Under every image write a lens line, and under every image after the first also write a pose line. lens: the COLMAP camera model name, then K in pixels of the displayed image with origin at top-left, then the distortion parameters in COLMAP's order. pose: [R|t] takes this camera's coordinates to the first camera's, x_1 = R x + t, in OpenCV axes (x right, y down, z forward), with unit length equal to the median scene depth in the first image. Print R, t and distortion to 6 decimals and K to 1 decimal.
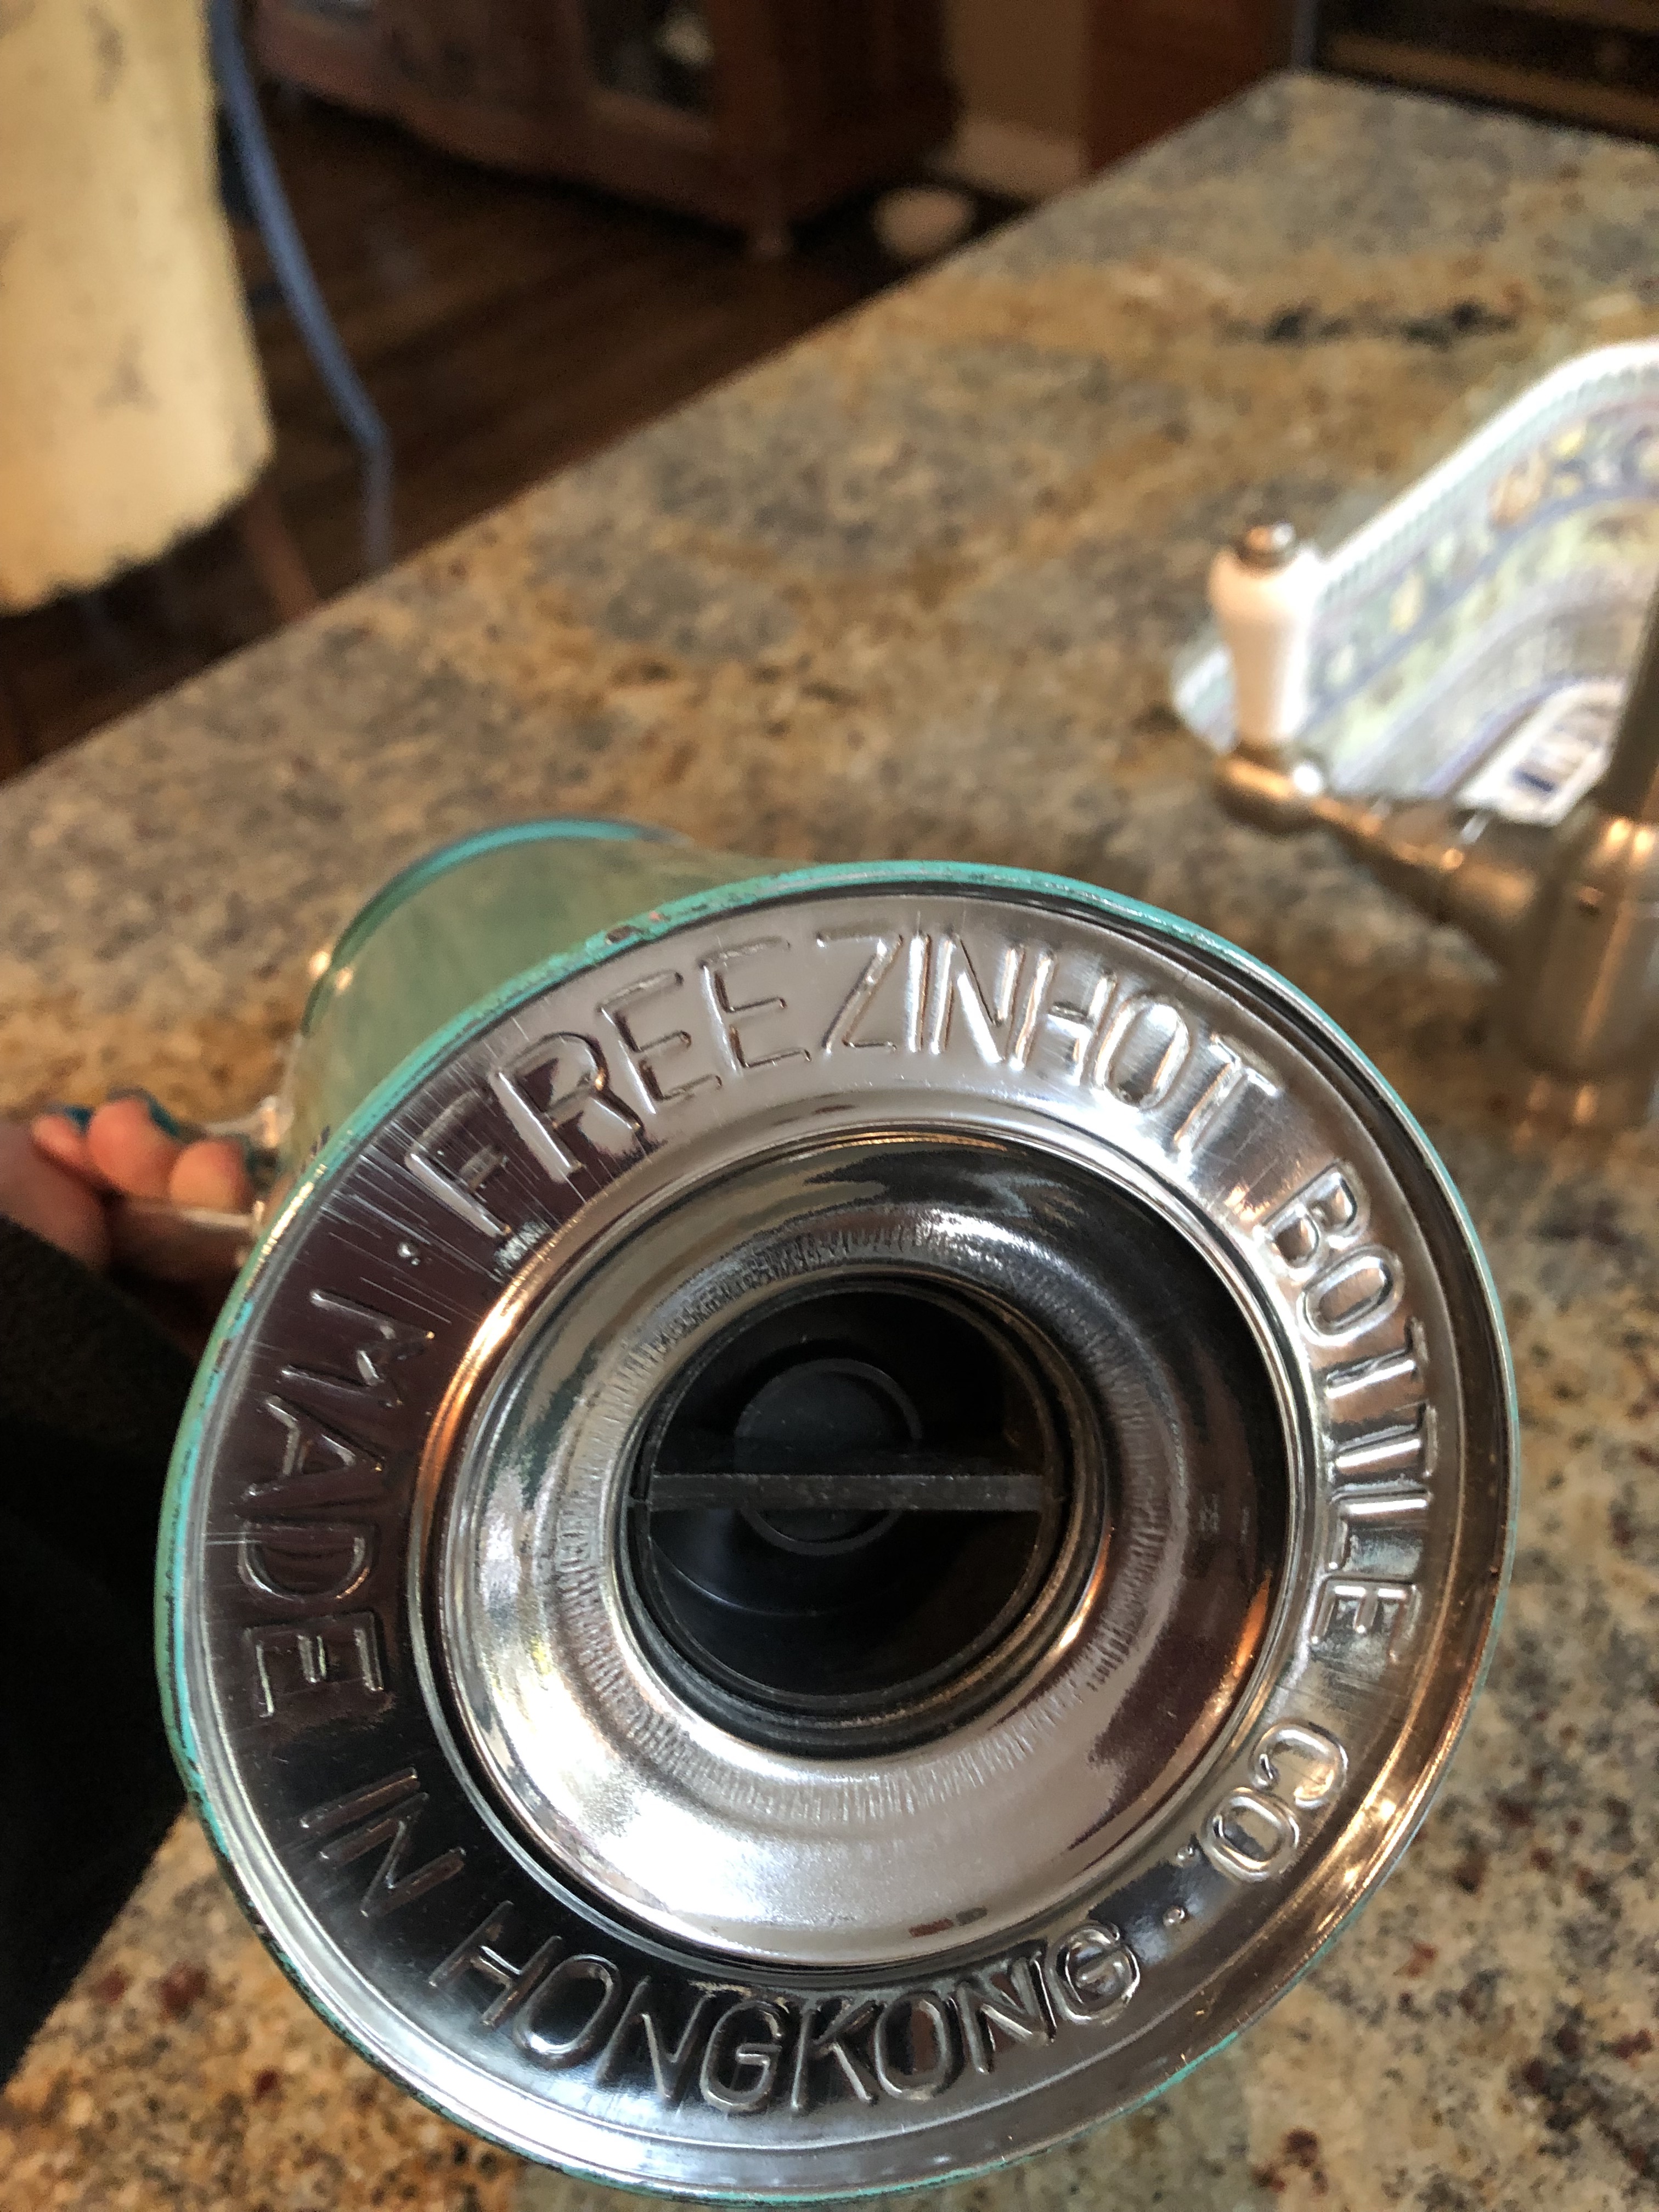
lens RADIAL K [[1852.7, 0, 833.3], [0, 1852.7, 1087.7], [0, 0, 1]] dist [0.001663, -0.026966]
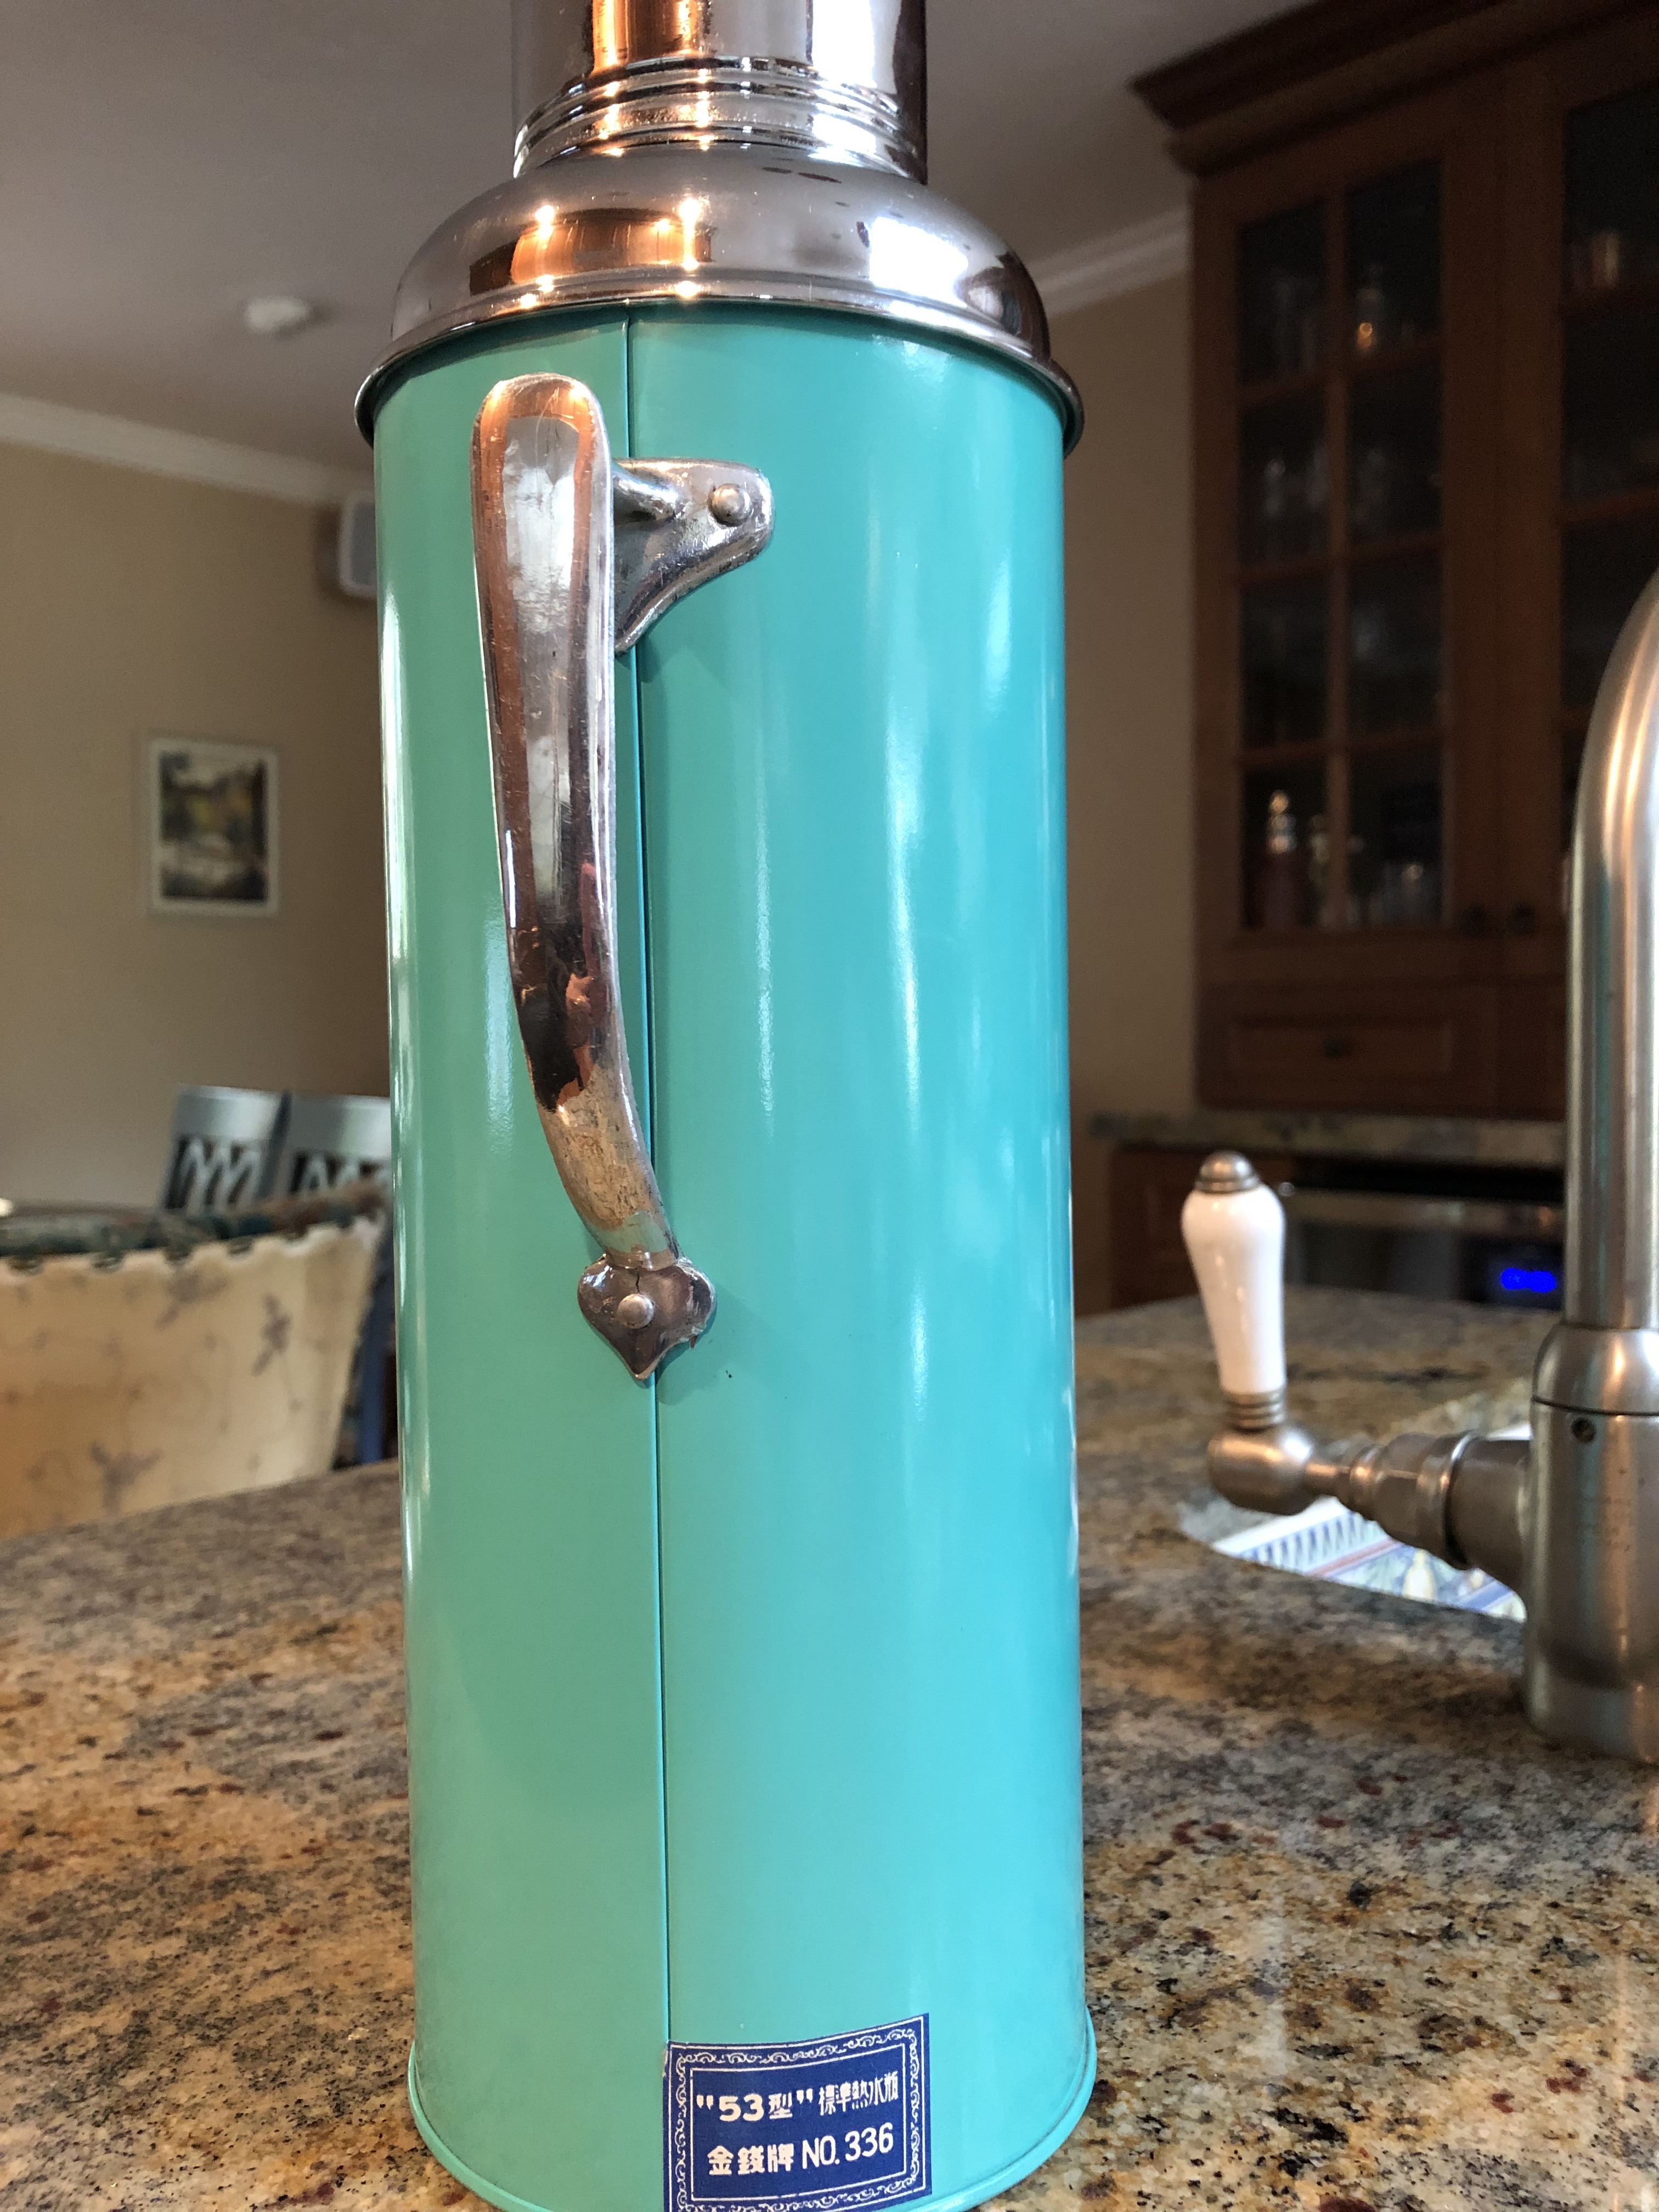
lens RADIAL K [[1852.7, 0, 830.7], [0, 1852.7, 1089.1], [0, 0, 1]] dist [0.001663, -0.026966]
pose [[0.997570, 0.049224, -0.049308, 0.058499], [-0.069672, 0.704827, -0.705950, 0.606093], [0.000004, 0.707670, 0.706543, 0.210181]]
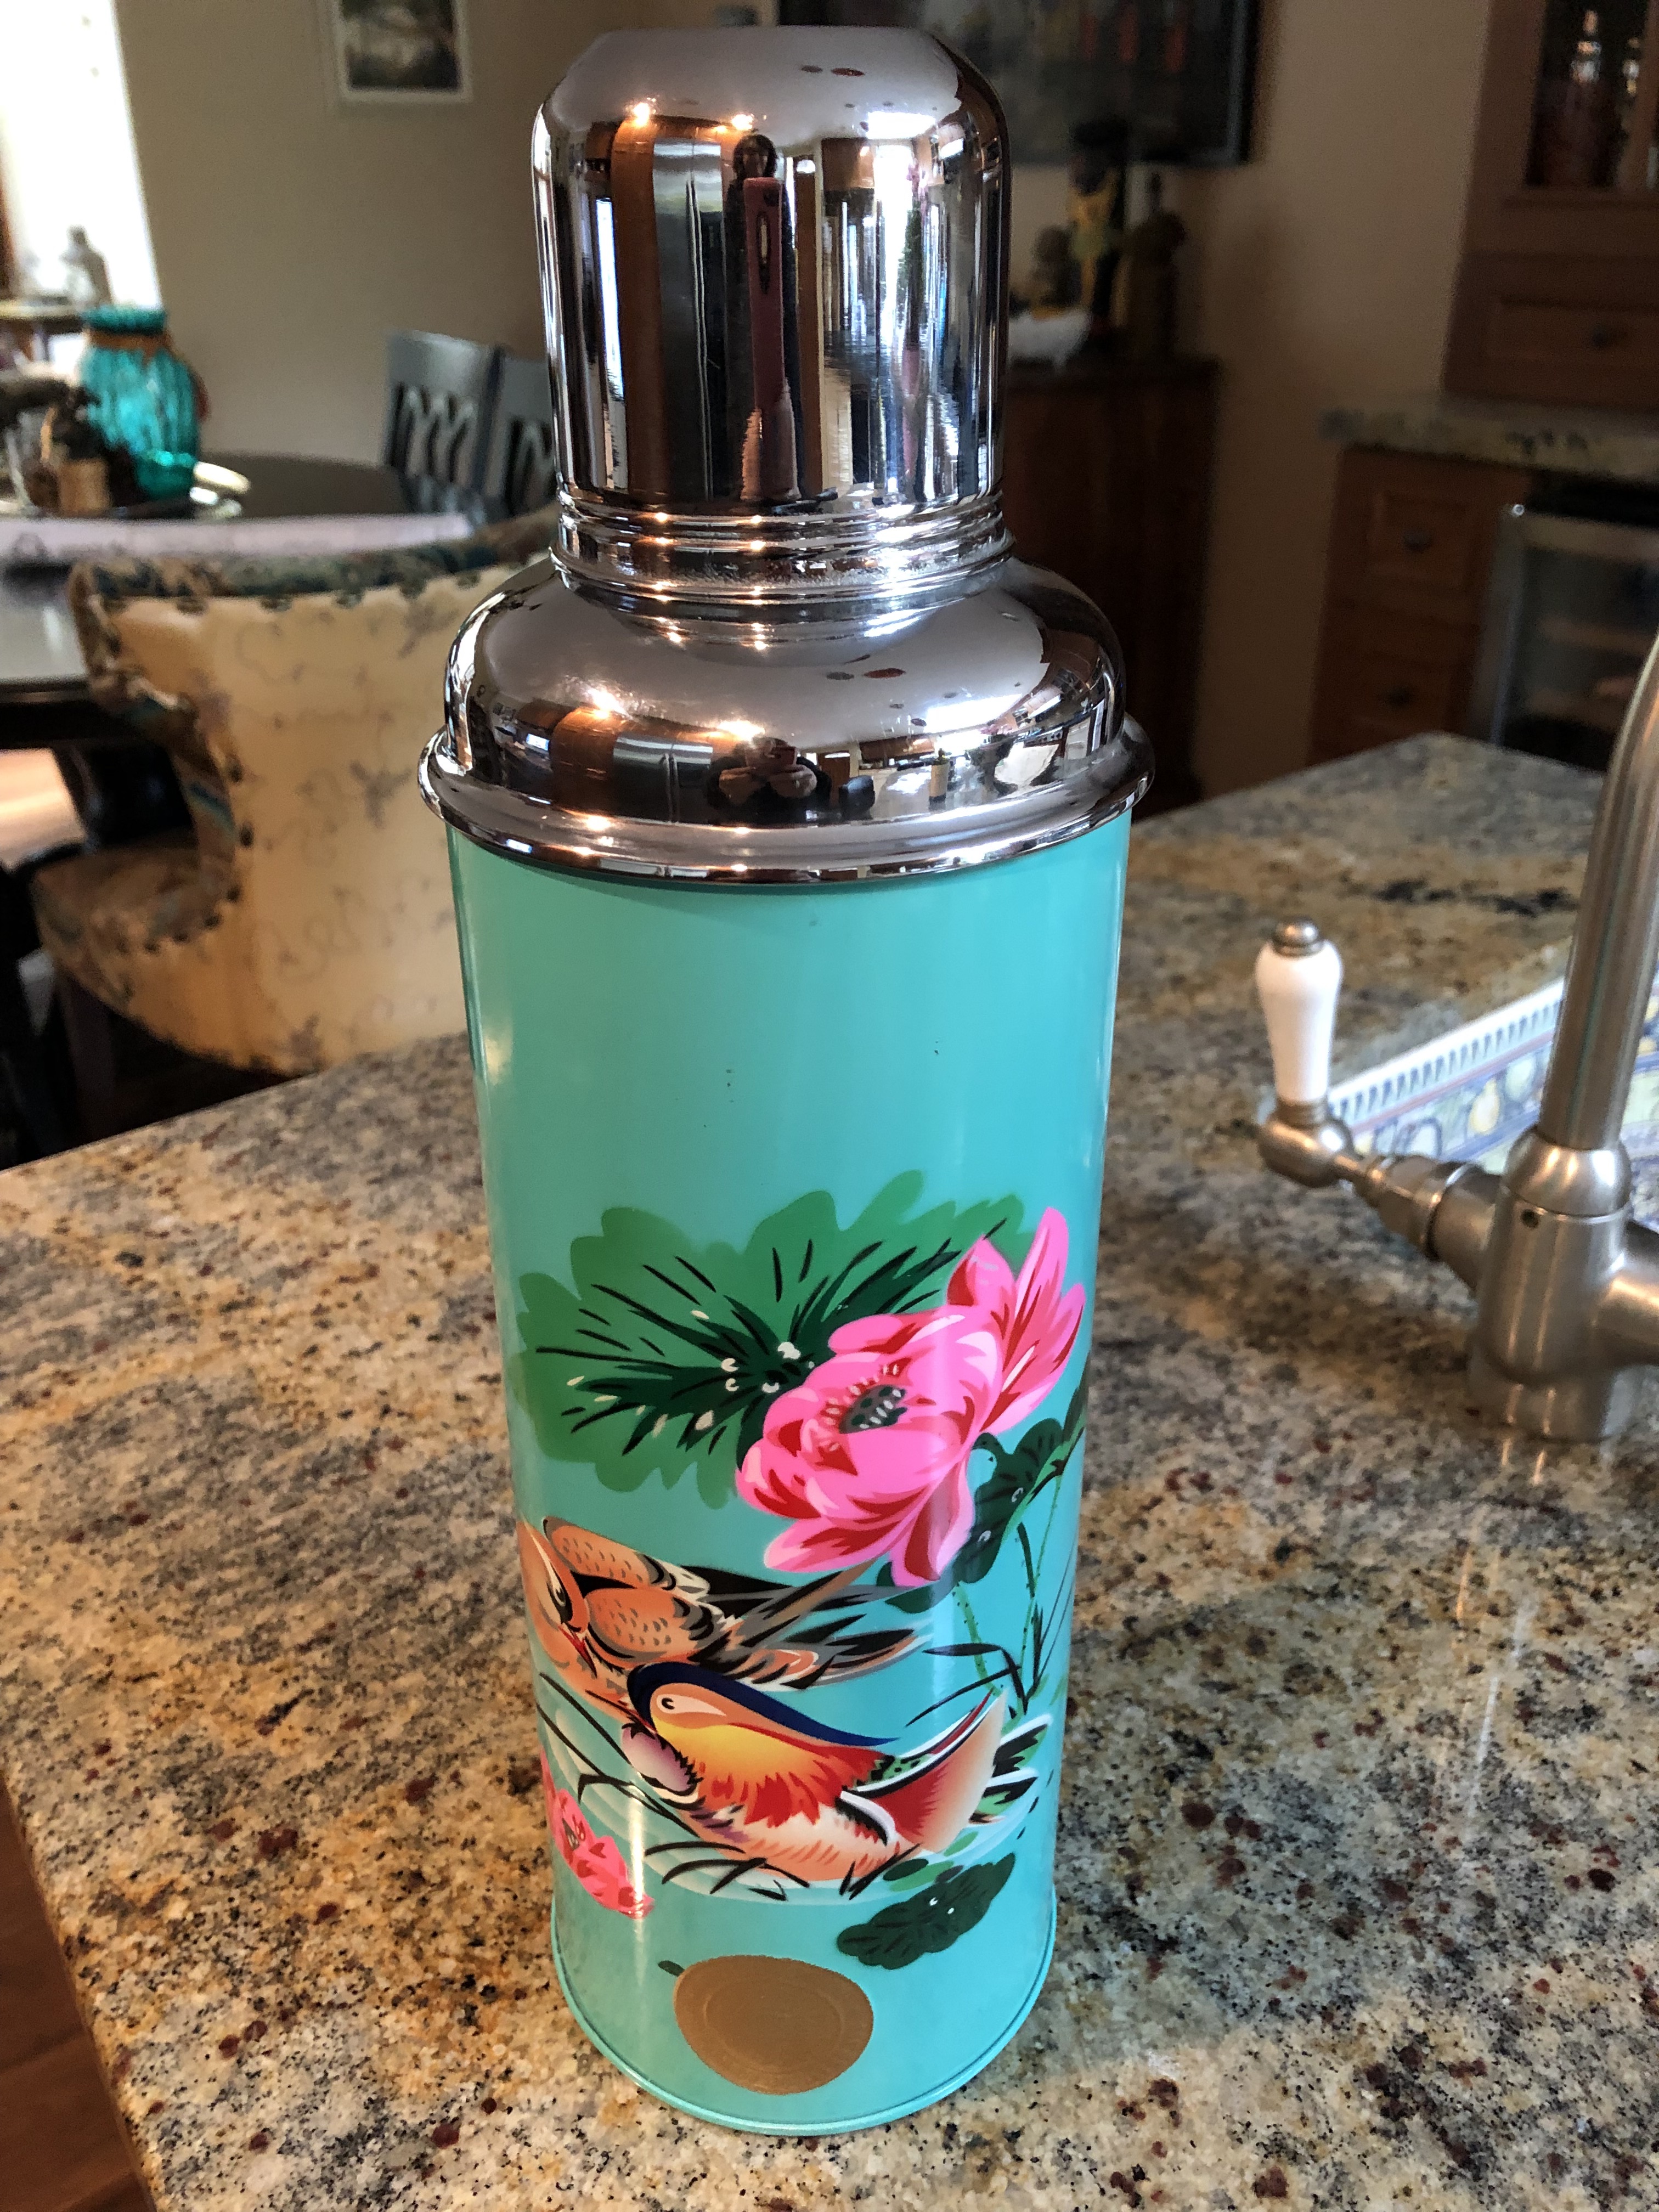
lens RADIAL K [[1852.7, 0, 836.8], [0, 1852.7, 1091.4], [0, 0, 1]] dist [0.001663, -0.026966]
pose [[0.984429, 0.120584, -0.127904, 0.115479], [-0.156111, 0.934193, -0.320801, 0.365032], [0.080804, 0.335773, 0.938471, -0.302702]]
